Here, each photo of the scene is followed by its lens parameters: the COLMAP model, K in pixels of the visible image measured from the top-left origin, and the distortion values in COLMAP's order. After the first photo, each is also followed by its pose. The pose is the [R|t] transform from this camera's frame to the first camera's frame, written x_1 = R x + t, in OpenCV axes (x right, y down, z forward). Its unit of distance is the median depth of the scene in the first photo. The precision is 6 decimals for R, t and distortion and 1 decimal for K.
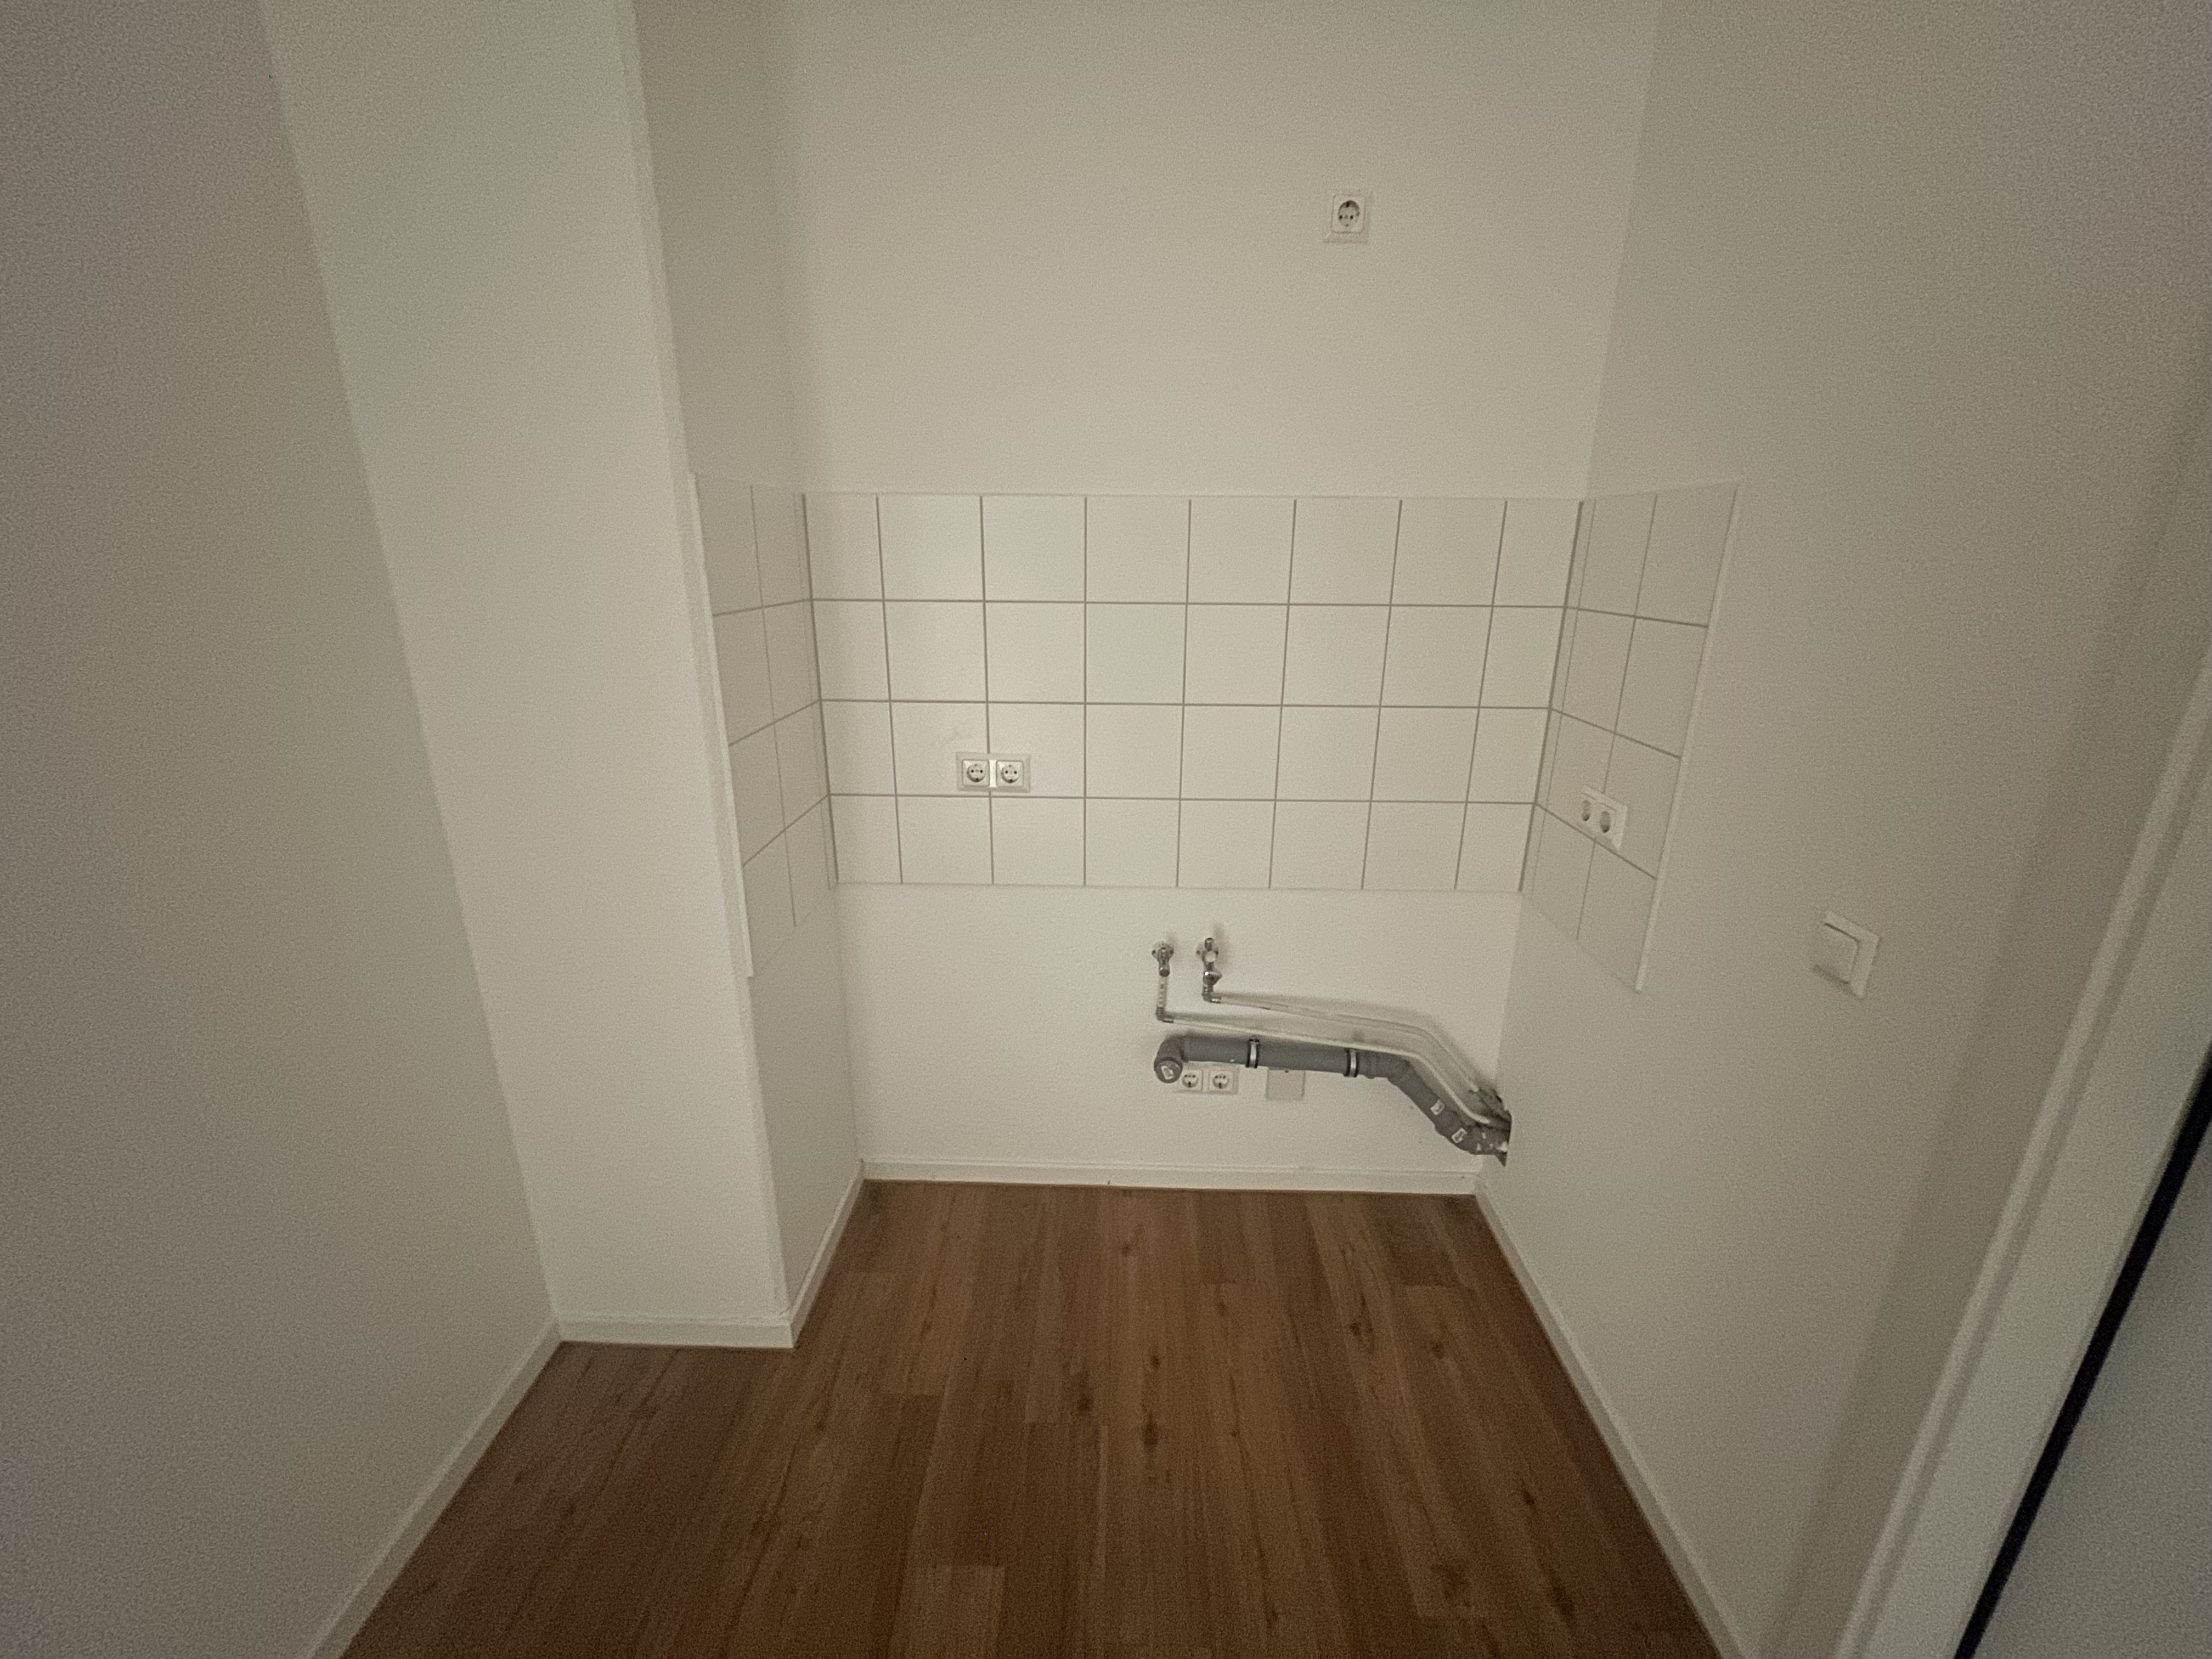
lens RADIAL K [[898.0, 0, 1100.8], [0, 898.0, 828.0], [0, 0, 1]] dist [-0.003976, -0.000128]
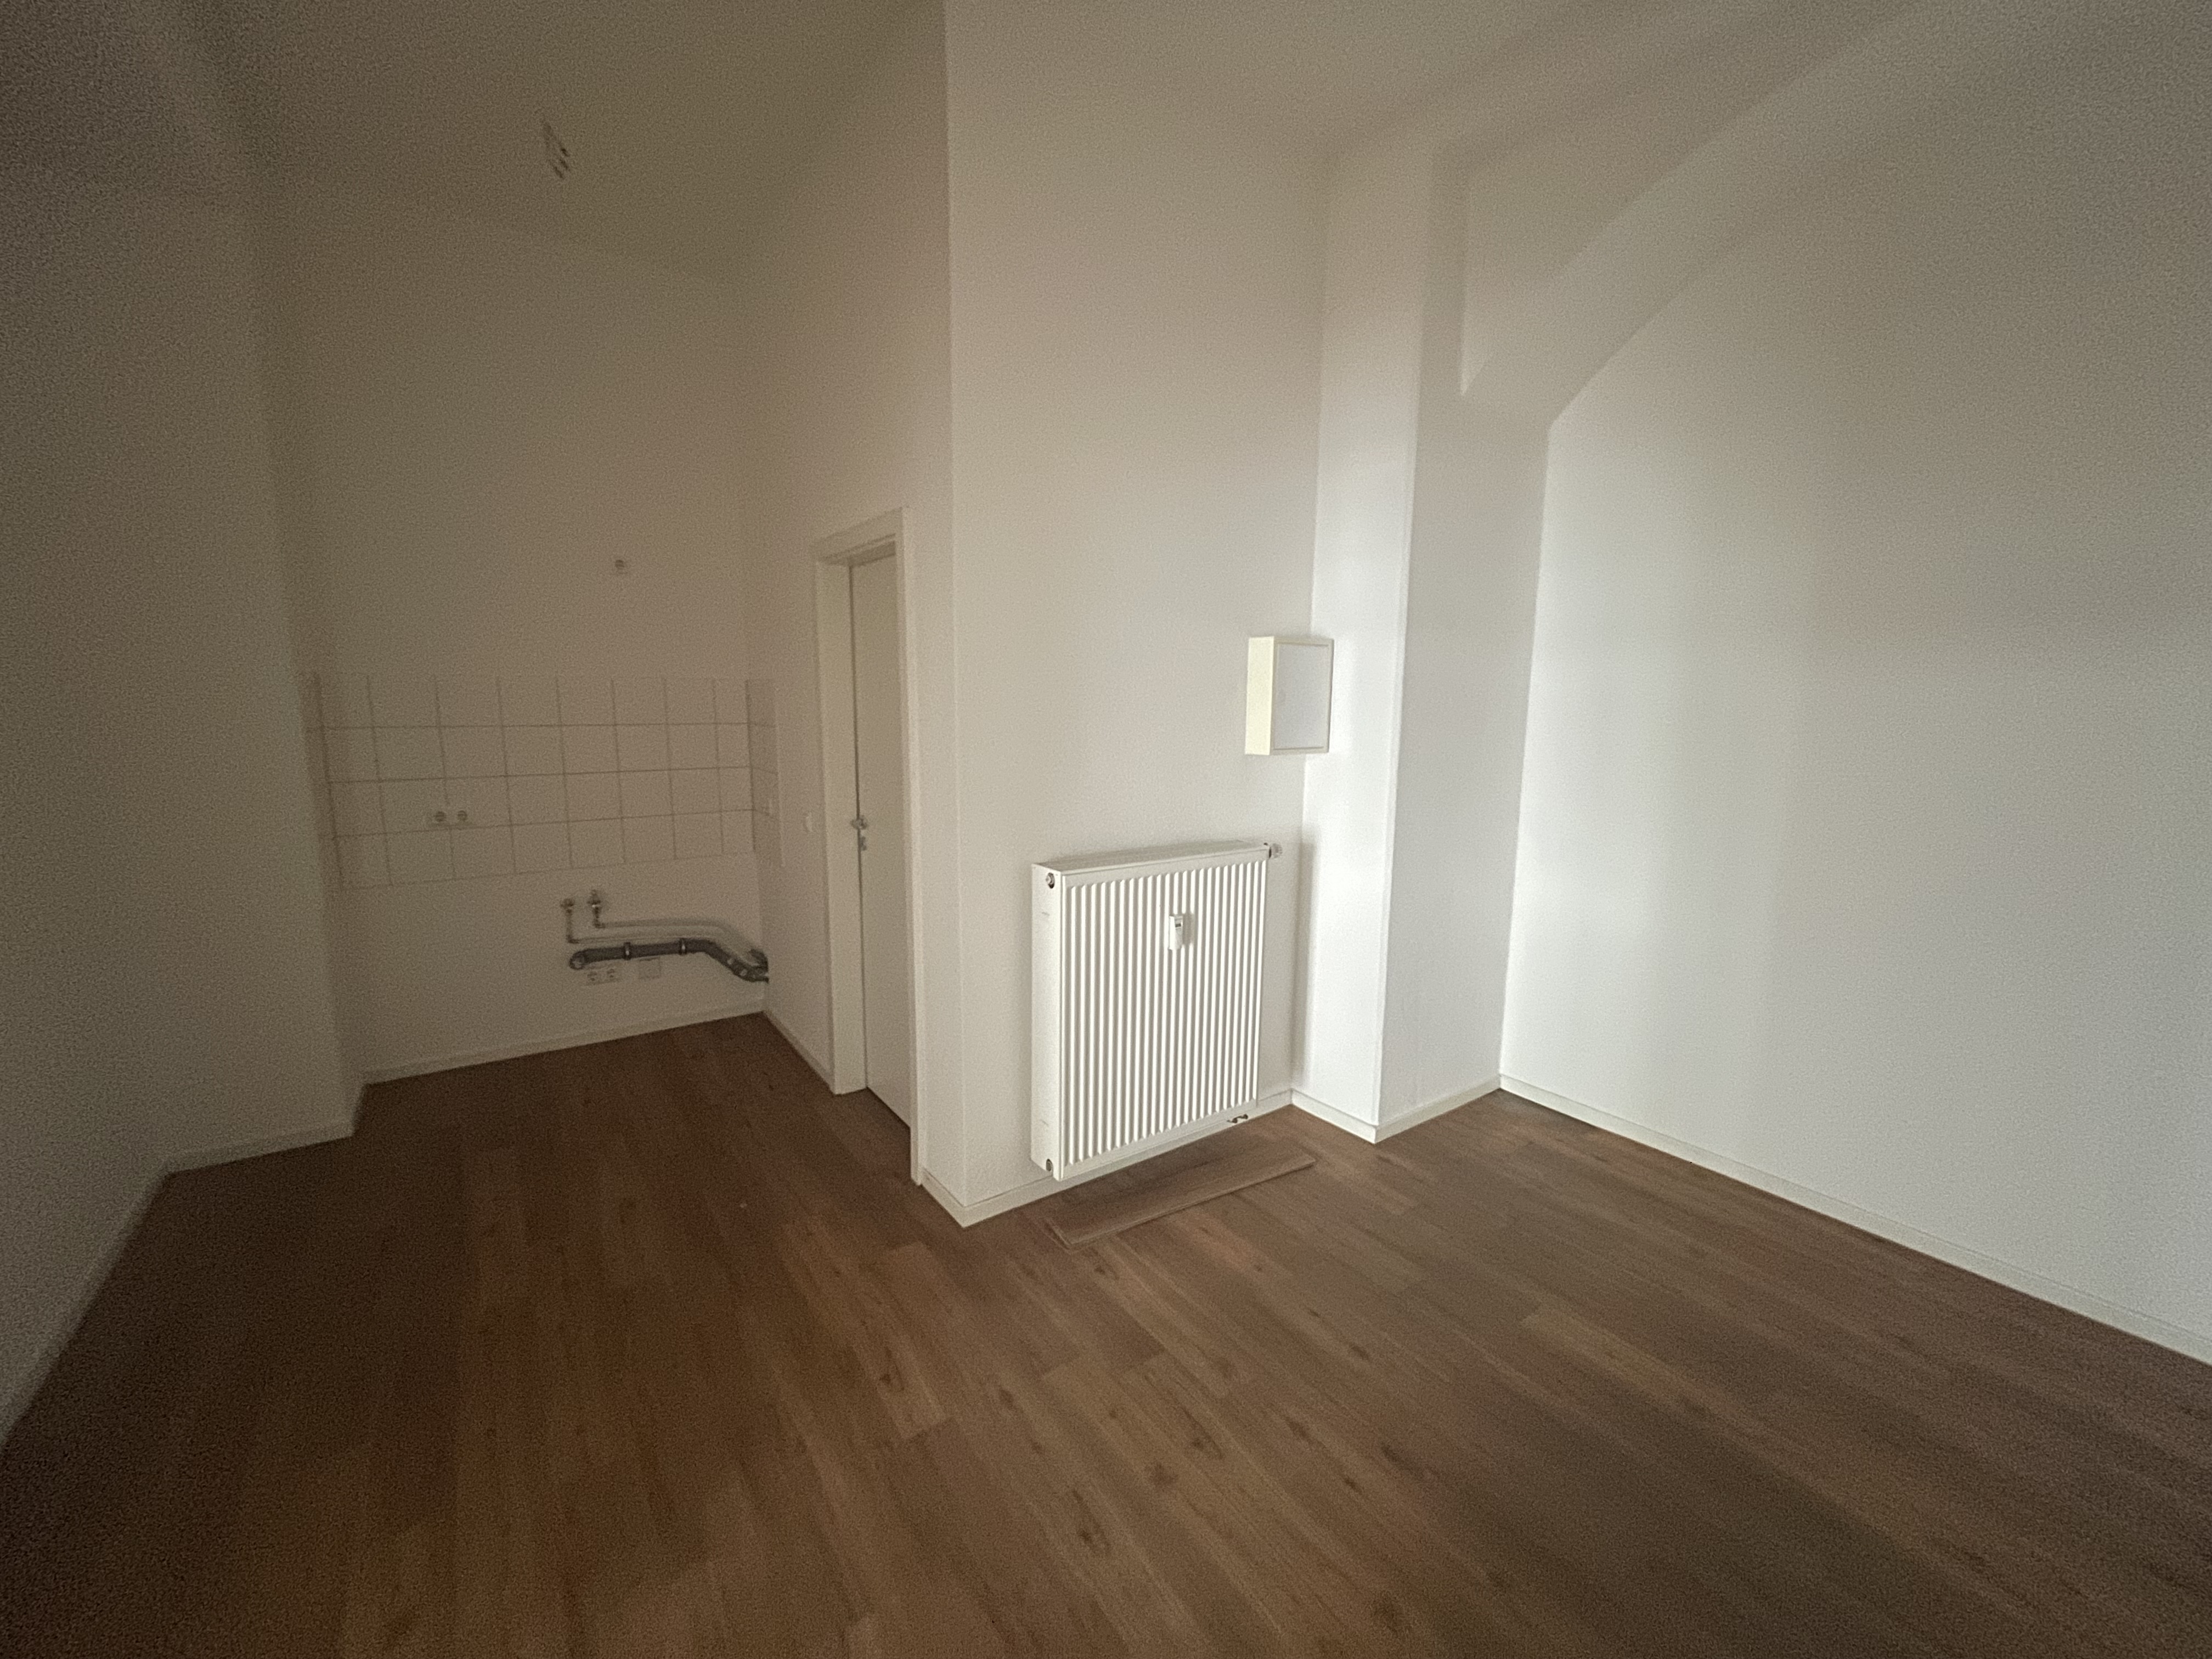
lens RADIAL K [[898.0, 0, 1101.2], [0, 898.0, 835.5], [0, 0, 1]] dist [-0.003976, -0.000128]
pose [[0.818988, -0.096155, 0.565696, -0.063740], [0.173414, 0.981237, -0.084274, 0.346480], [-0.546979, 0.167119, 0.820296, -1.191005]]
